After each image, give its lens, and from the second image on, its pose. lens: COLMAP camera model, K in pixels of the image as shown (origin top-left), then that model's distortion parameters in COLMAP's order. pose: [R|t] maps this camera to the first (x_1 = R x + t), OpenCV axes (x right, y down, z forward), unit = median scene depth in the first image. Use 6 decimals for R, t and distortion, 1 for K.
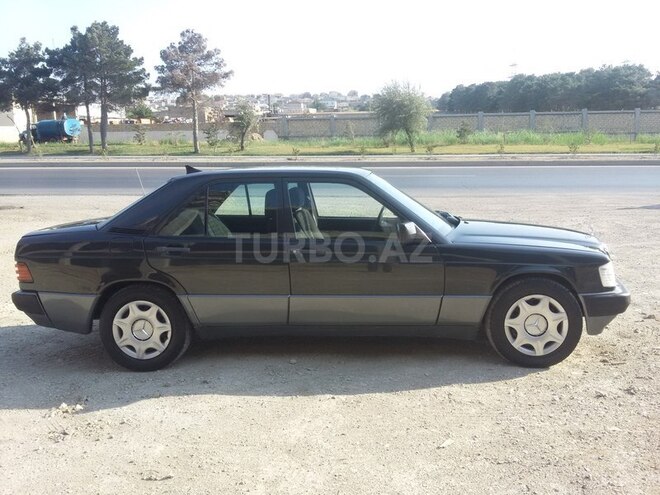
lens RADIAL K [[630.0, 0, 329.9], [0, 630.0, 247.0], [0, 0, 1]] dist [0.006379, 0.000000]
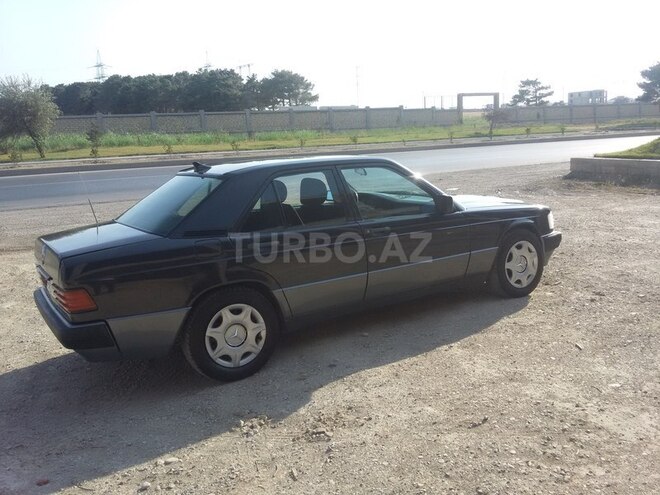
lens RADIAL K [[630.0, 0, 333.2], [0, 630.0, 270.2], [0, 0, 1]] dist [0.006379, 0.000000]
pose [[0.795410, -0.152596, 0.586547, -0.144466], [0.134448, 0.988098, 0.074740, -0.003034], [-0.590970, 0.019411, 0.806460, 0.031250]]
